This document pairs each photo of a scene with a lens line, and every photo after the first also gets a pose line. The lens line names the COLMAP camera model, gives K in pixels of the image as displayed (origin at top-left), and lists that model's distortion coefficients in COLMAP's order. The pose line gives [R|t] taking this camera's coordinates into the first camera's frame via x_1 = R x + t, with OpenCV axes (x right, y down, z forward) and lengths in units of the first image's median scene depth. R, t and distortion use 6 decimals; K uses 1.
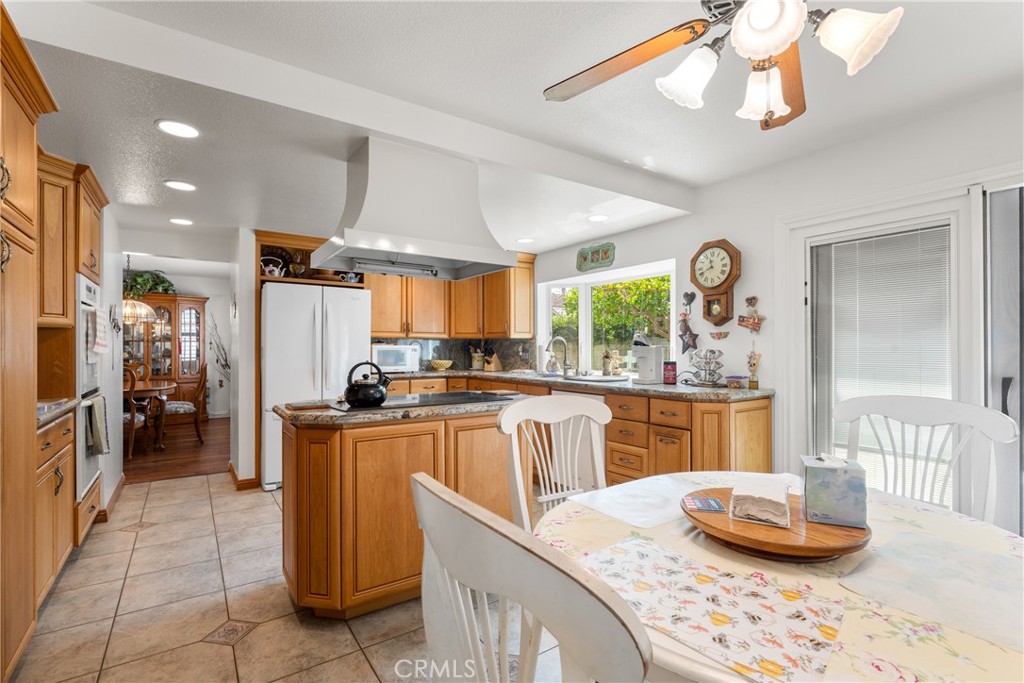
lens RADIAL K [[472.9, 0, 513.2], [0, 472.9, 345.2], [0, 0, 1]] dist [-0.007431, -0.000639]
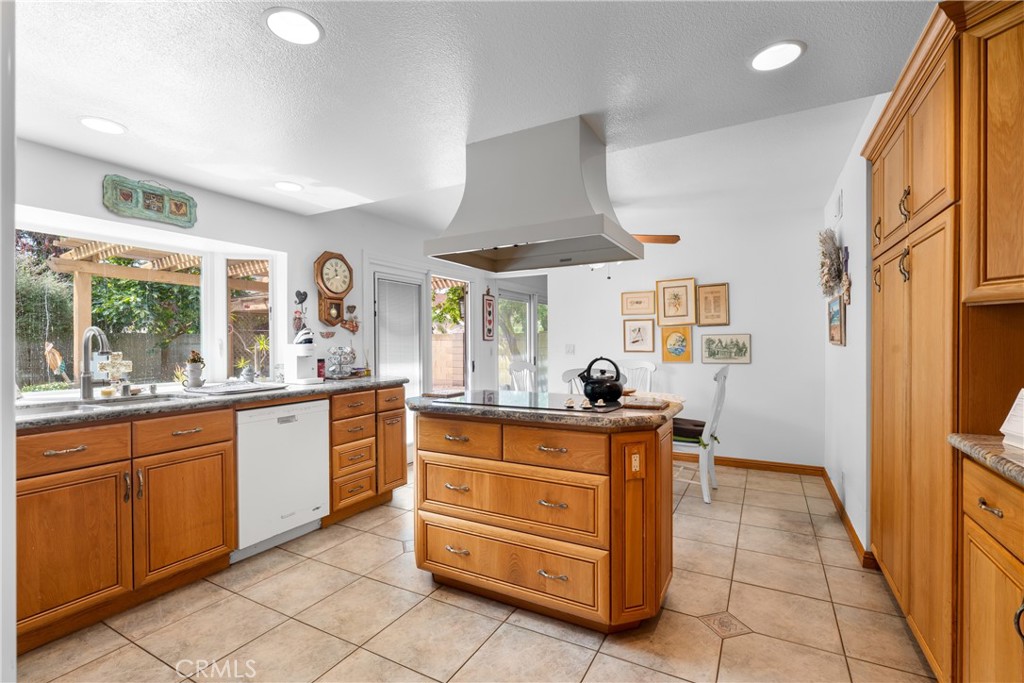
lens RADIAL K [[472.9, 0, 502.2], [0, 472.9, 347.3], [0, 0, 1]] dist [-0.007431, -0.000639]
pose [[-0.437819, -0.003347, 0.899057, -0.808869], [0.002836, 0.999983, 0.005103, 0.005311], [-0.899059, 0.004784, -0.437802, 1.165343]]
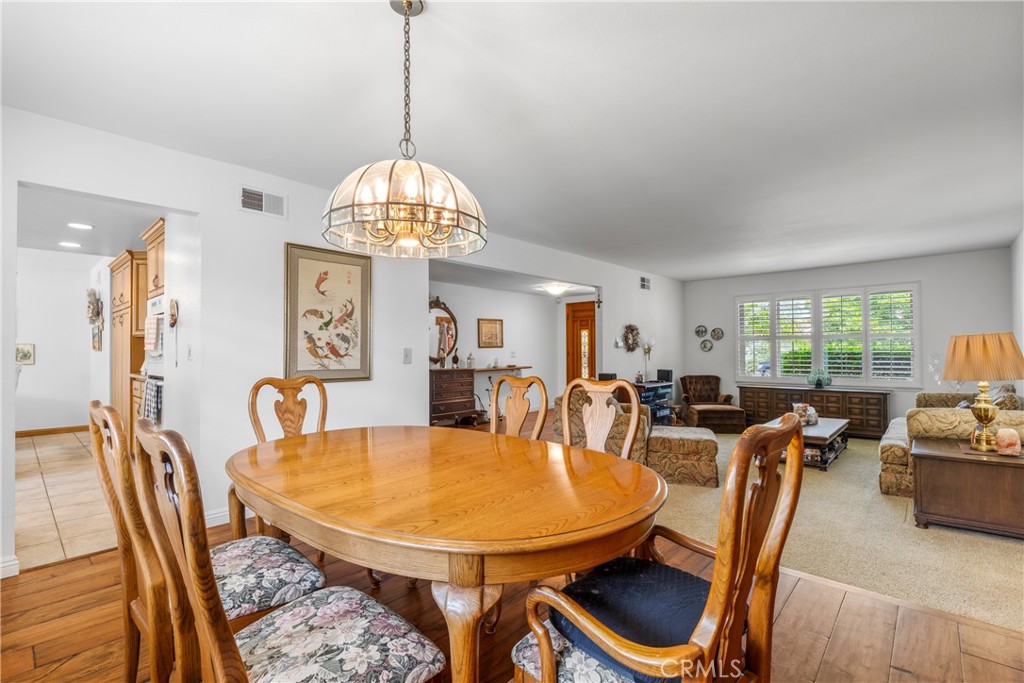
lens RADIAL K [[472.9, 0, 516.4], [0, 472.9, 349.4], [0, 0, 1]] dist [-0.007431, -0.000639]
pose [[-0.976104, 0.009243, -0.217106, -1.234190], [0.011887, 0.999870, -0.010878, 0.029382], [0.216978, -0.013199, -0.976087, 1.909610]]
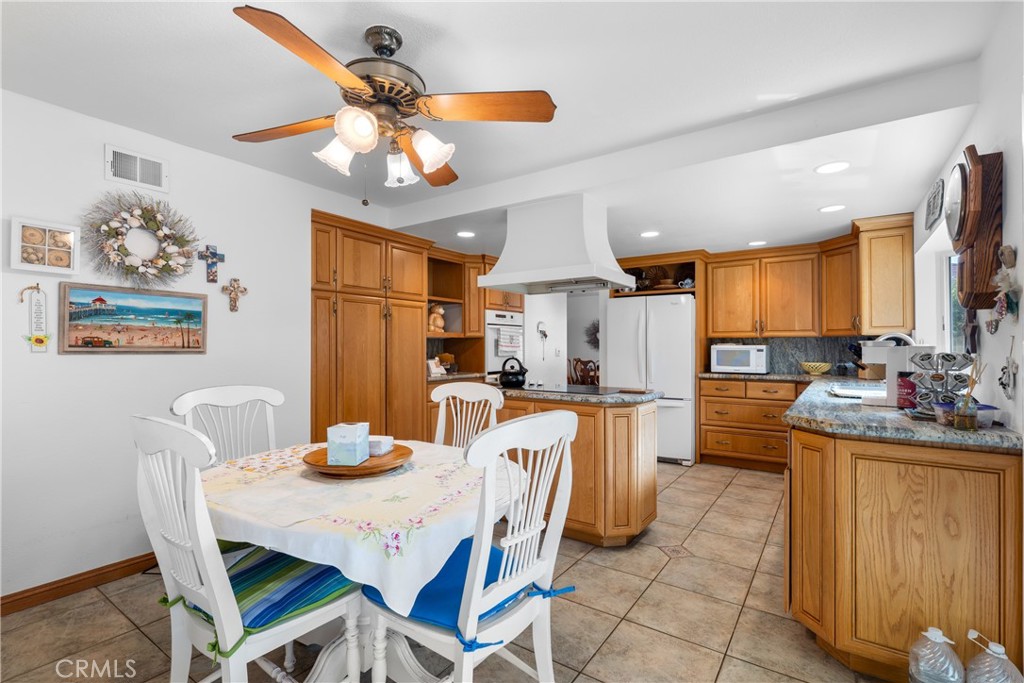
lens RADIAL K [[472.9, 0, 501.5], [0, 472.9, 343.2], [0, 0, 1]] dist [-0.007431, -0.000639]
pose [[0.338309, -0.005945, -0.941016, 0.776592], [0.004190, 0.999980, -0.004812, -0.002614], [0.941026, -0.002315, 0.338327, 0.322580]]
